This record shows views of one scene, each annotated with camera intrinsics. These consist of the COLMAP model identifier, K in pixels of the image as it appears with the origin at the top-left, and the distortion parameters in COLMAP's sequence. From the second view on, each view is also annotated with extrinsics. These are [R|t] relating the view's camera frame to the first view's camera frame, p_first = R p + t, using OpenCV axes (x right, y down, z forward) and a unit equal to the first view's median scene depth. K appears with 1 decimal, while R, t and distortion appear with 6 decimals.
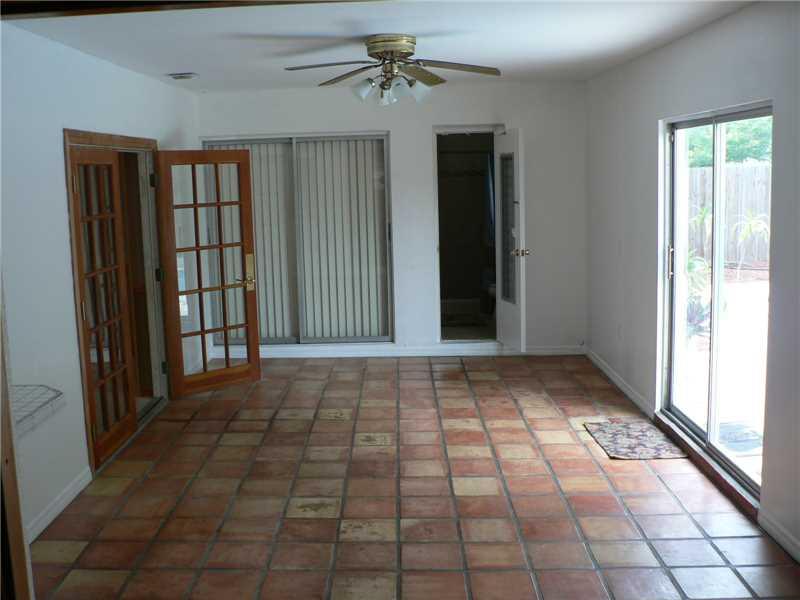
lens RADIAL K [[865.7, 0, 367.2], [0, 865.7, 296.3], [0, 0, 1]] dist [-0.194360, 0.210315]
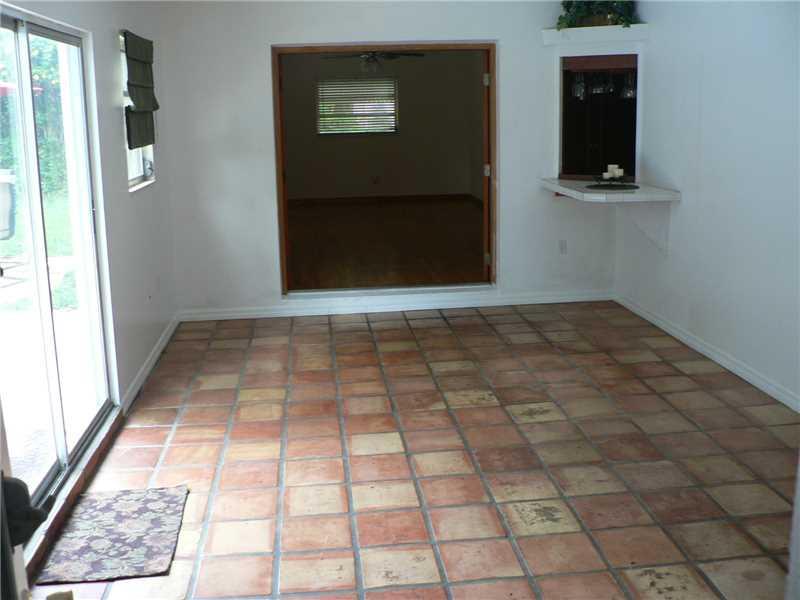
lens RADIAL K [[865.7, 0, 367.2], [0, 865.7, 296.3], [0, 0, 1]] dist [-0.194360, 0.210315]
pose [[-0.993357, 0.076491, -0.085965, 0.164700], [0.041699, 0.935583, 0.350636, -0.189964], [0.107248, 0.344722, -0.932558, 1.456080]]
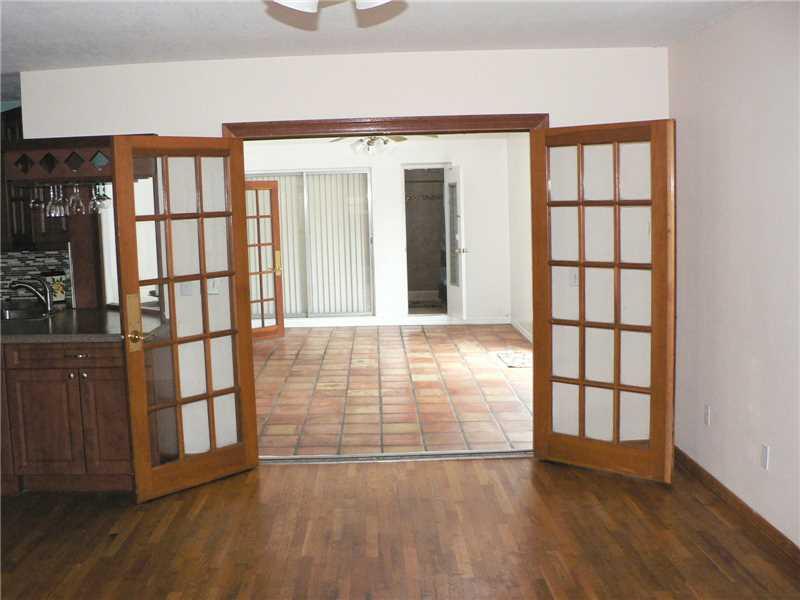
lens RADIAL K [[865.7, 0, 367.2], [0, 865.7, 296.3], [0, 0, 1]] dist [-0.194360, 0.210315]
pose [[0.999635, -0.004820, 0.026578, -0.026914], [0.005720, 0.999409, -0.033897, 0.097093], [-0.026399, 0.034037, 0.999072, -0.584744]]
